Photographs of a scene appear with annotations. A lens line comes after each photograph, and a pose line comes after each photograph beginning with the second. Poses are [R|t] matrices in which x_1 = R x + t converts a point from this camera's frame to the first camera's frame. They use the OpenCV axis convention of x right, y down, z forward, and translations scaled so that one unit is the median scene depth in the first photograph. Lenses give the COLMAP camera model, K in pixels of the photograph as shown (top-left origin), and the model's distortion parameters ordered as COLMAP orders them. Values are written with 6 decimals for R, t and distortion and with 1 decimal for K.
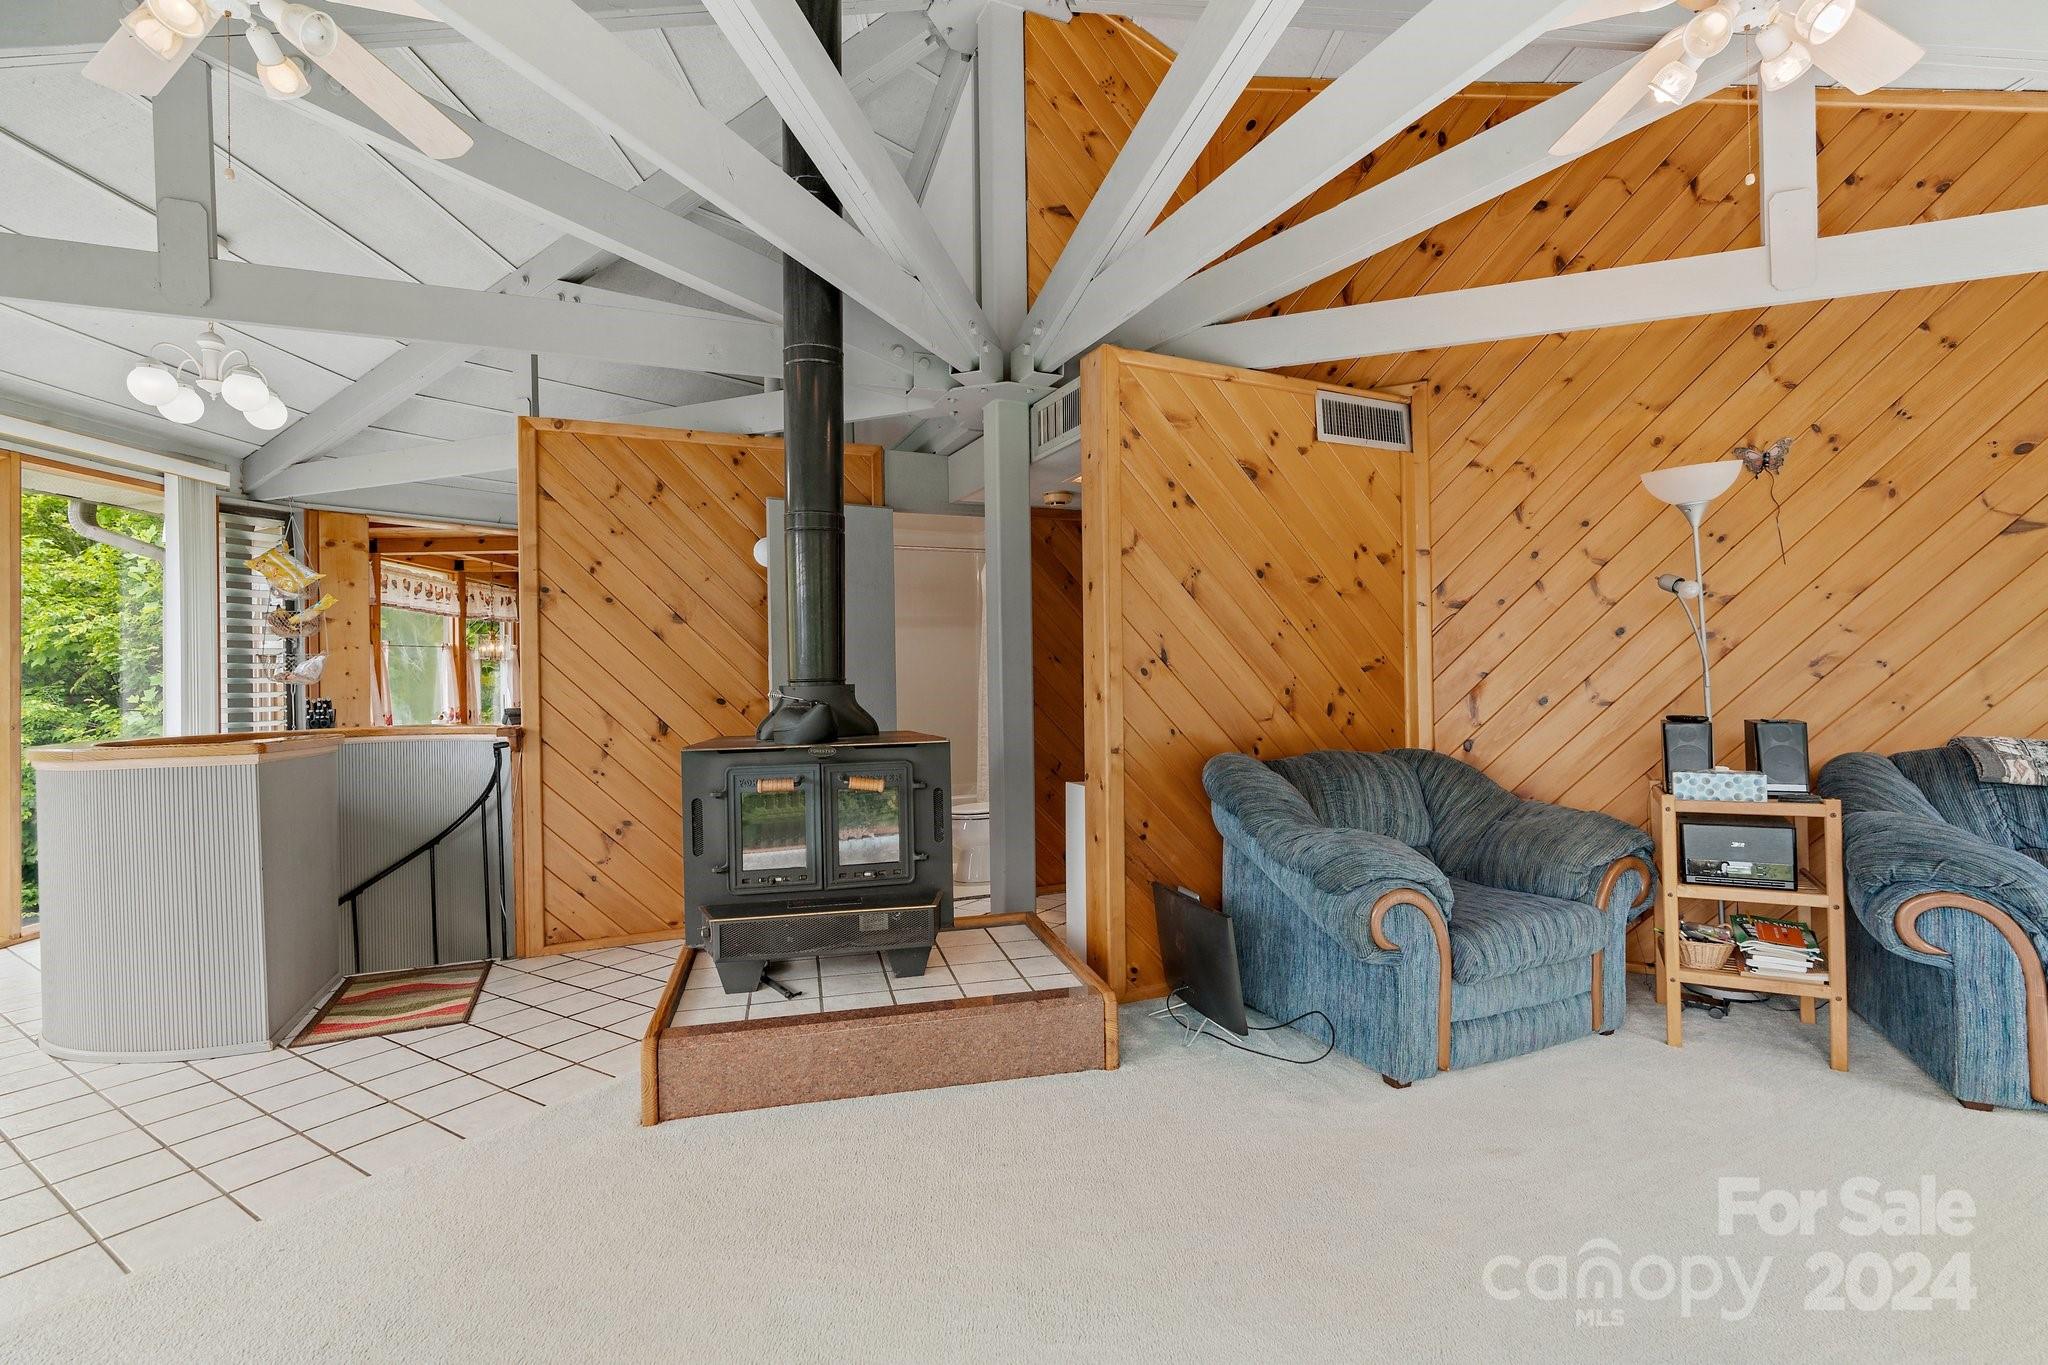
lens RADIAL K [[946.6, 0, 1019.1], [0, 946.6, 683.0], [0, 0, 1]] dist [-0.001059, -0.000491]
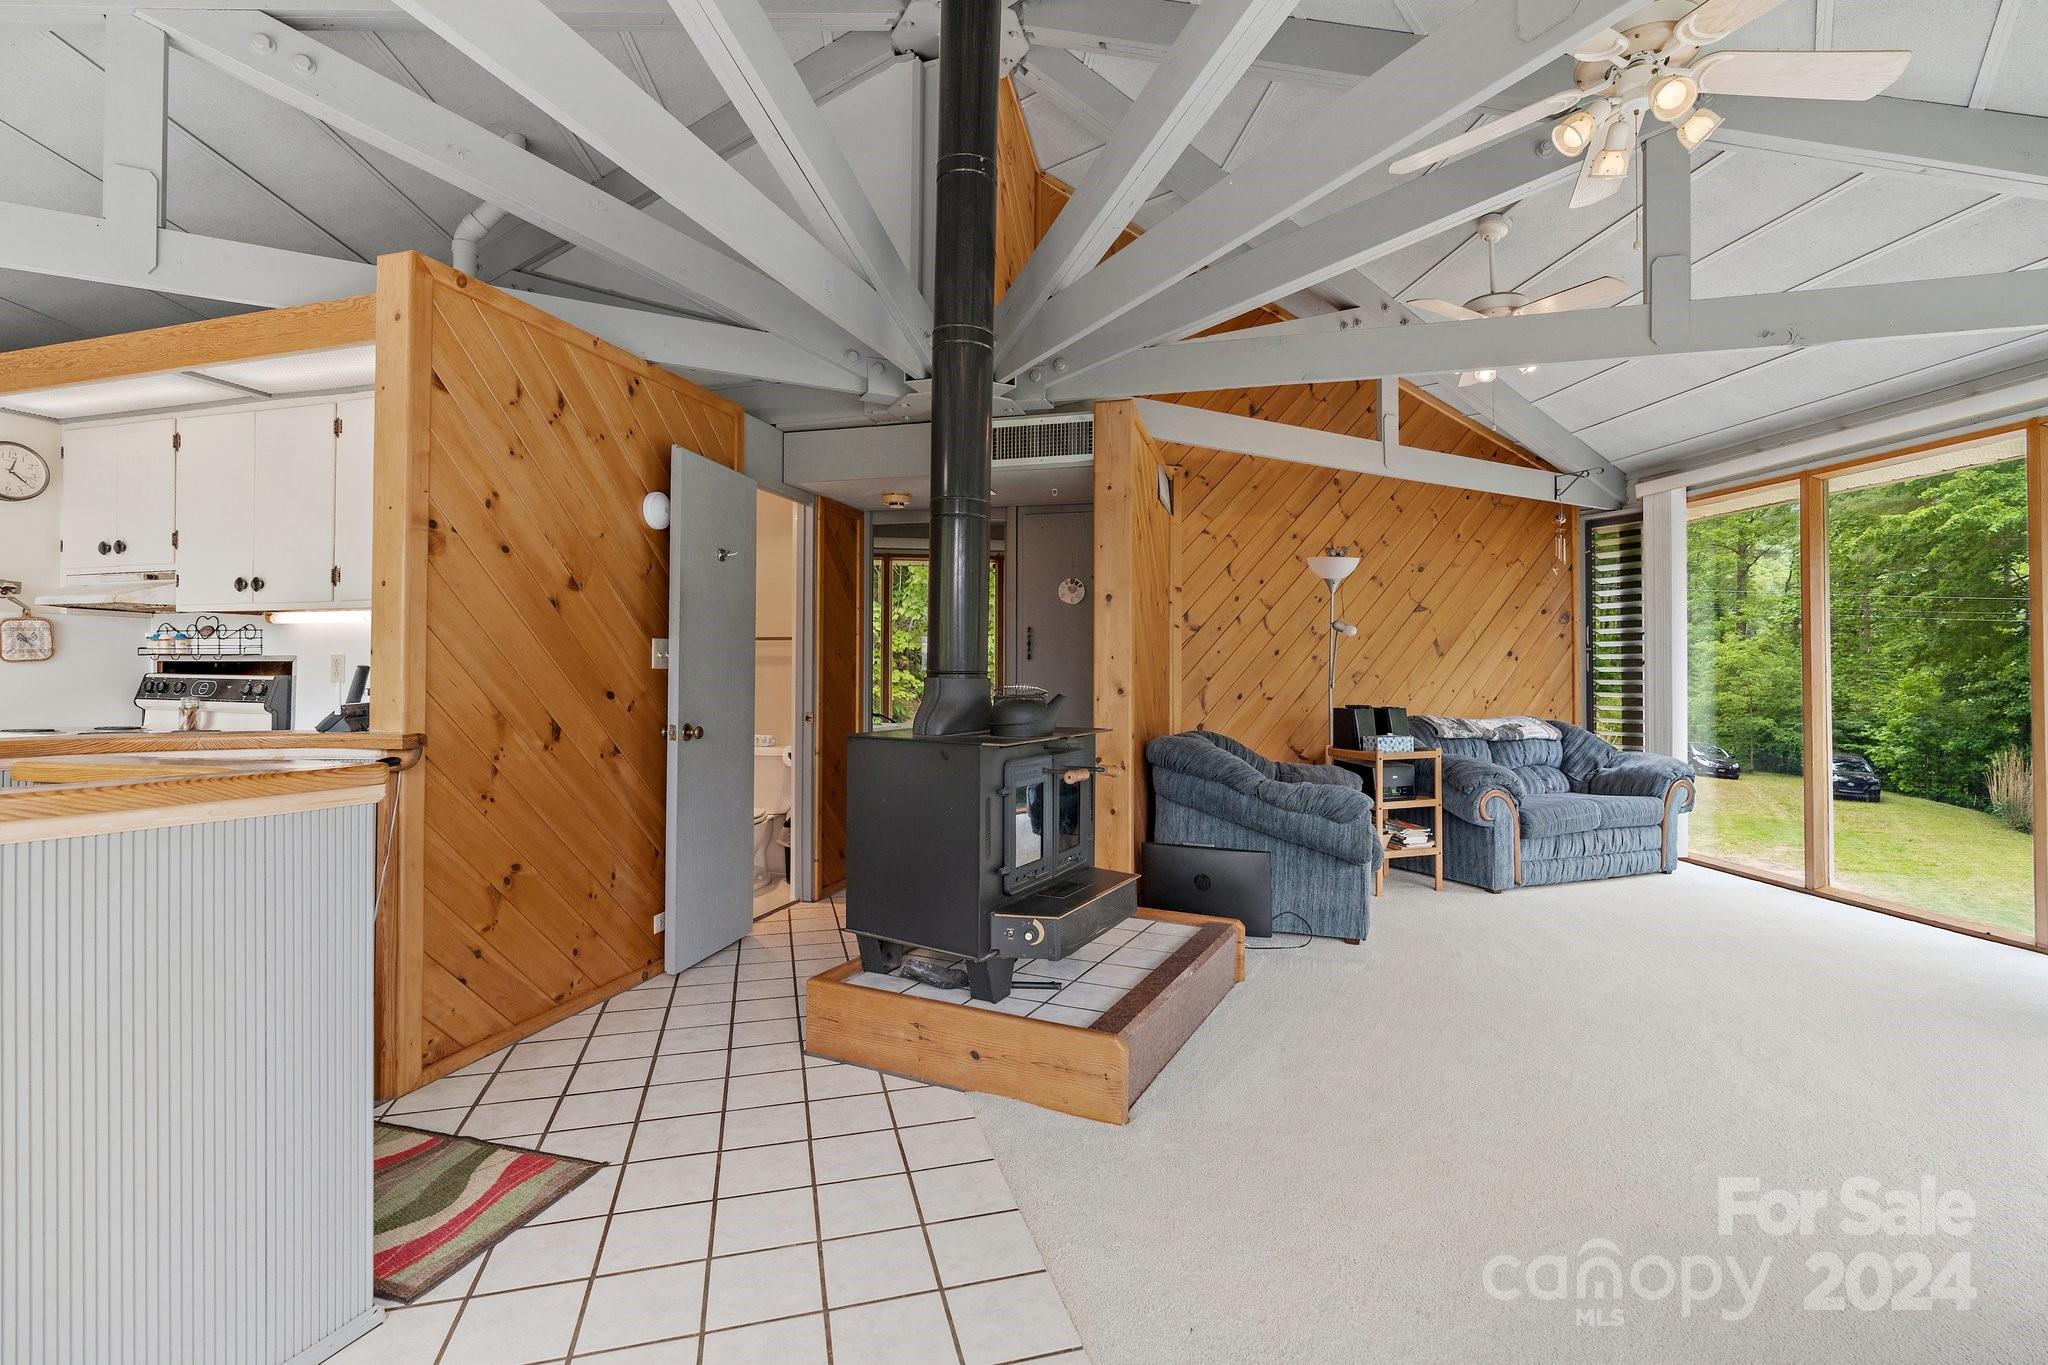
lens RADIAL K [[946.6, 0, 1012.7], [0, 946.6, 668.1], [0, 0, 1]] dist [-0.001059, -0.000491]
pose [[0.651596, 0.025666, 0.758132, -0.859916], [-0.012863, 0.999658, -0.022788, 0.013024], [-0.758457, 0.005096, 0.651703, 0.312665]]
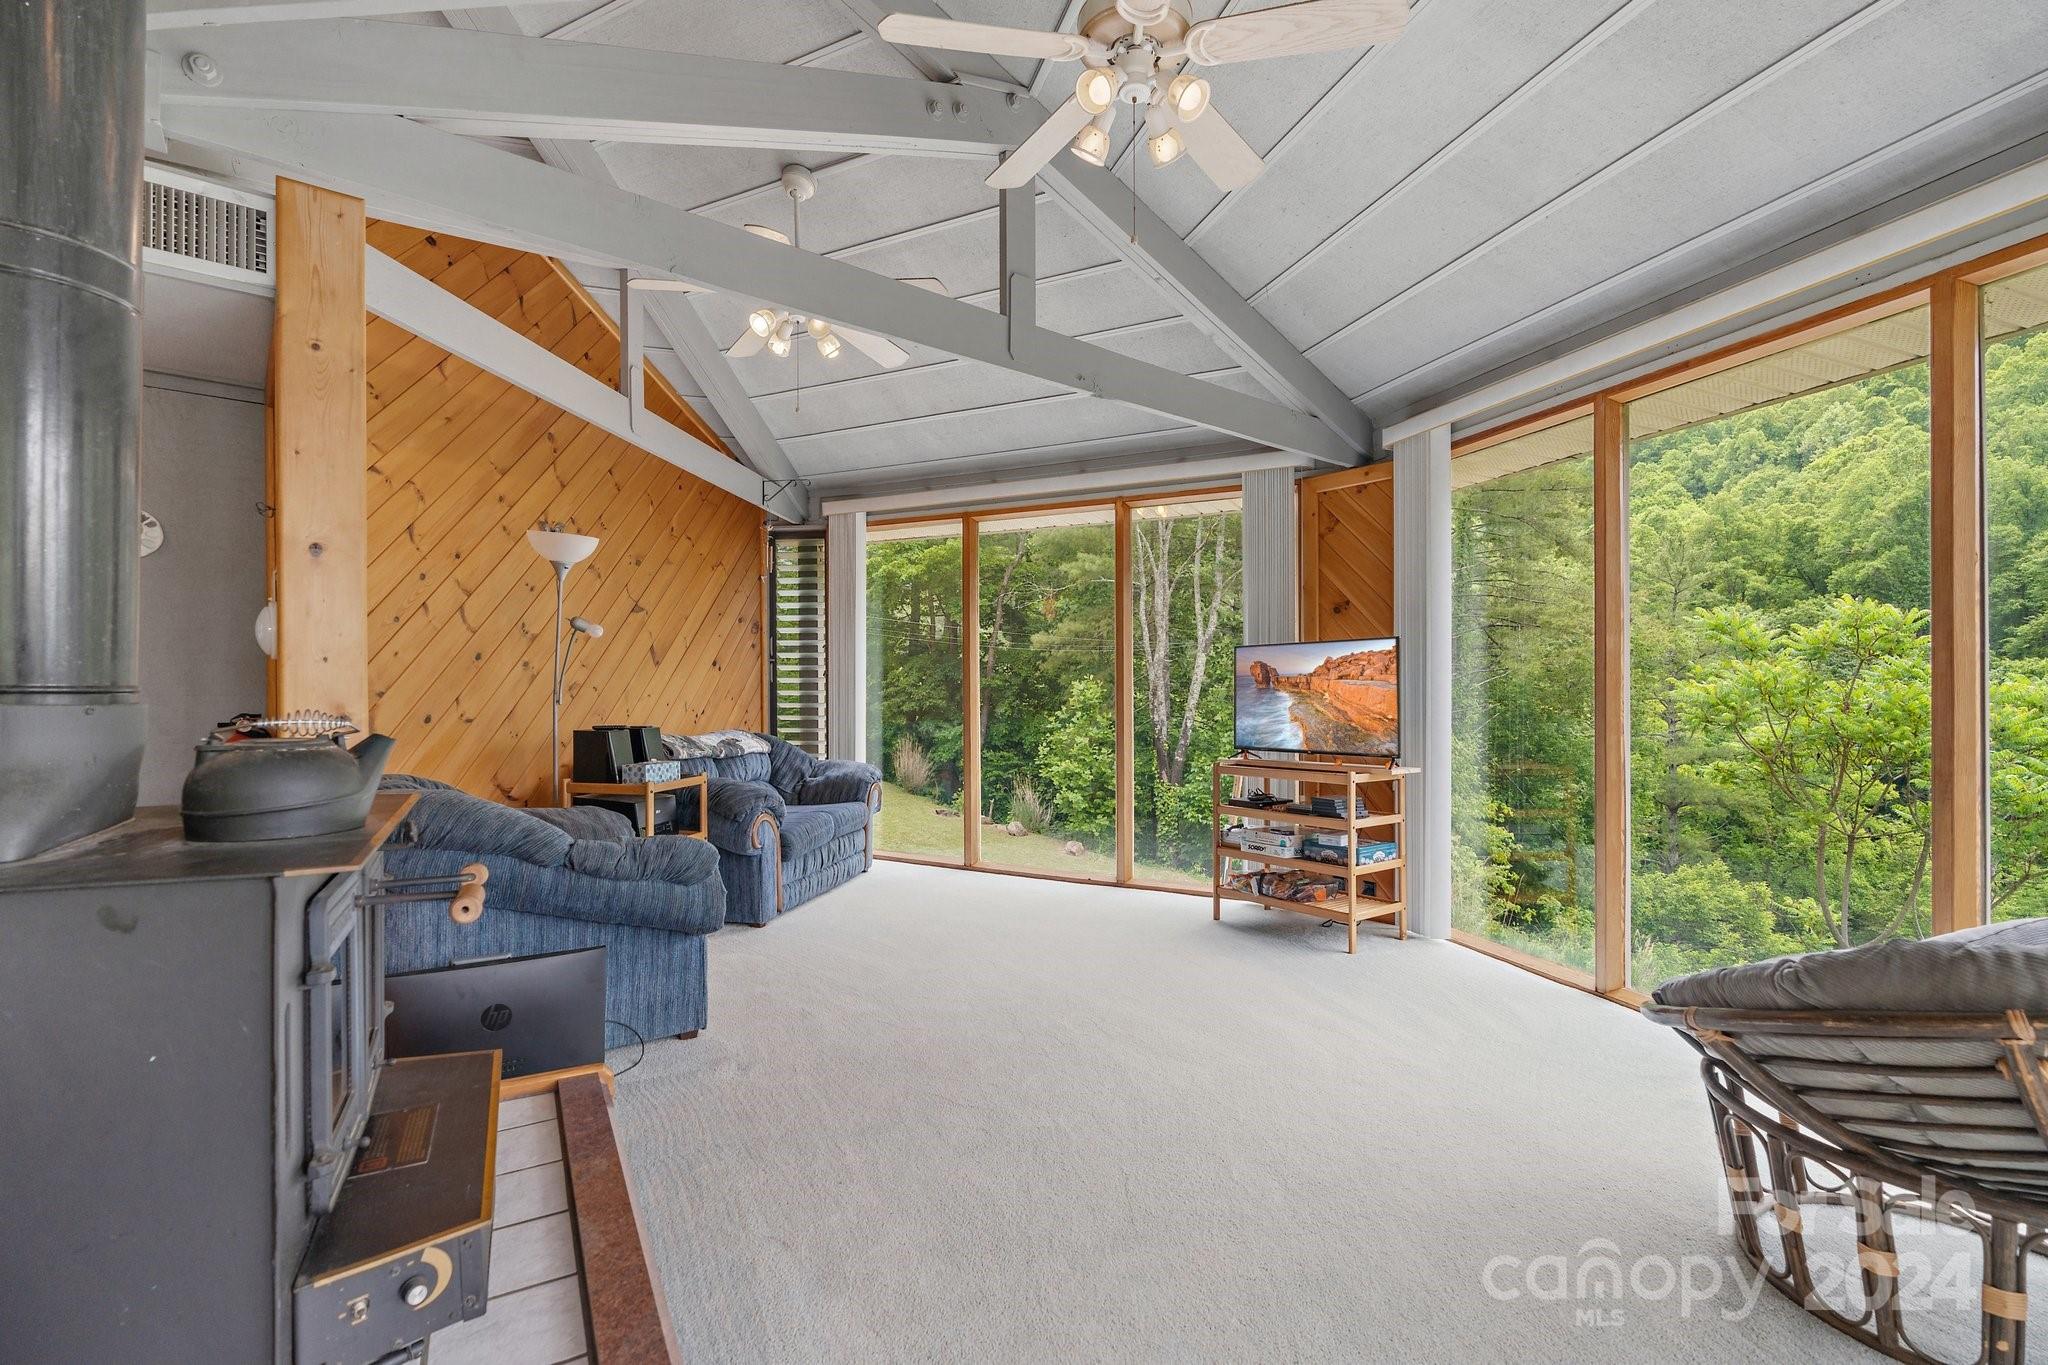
lens RADIAL K [[946.6, 0, 1037.3], [0, 946.6, 694.7], [0, 0, 1]] dist [-0.001059, -0.000491]
pose [[-0.275939, 0.008997, 0.961133, -0.651406], [0.008107, 0.999942, -0.007032, 0.004483], [-0.961141, 0.005852, -0.275996, 0.682154]]
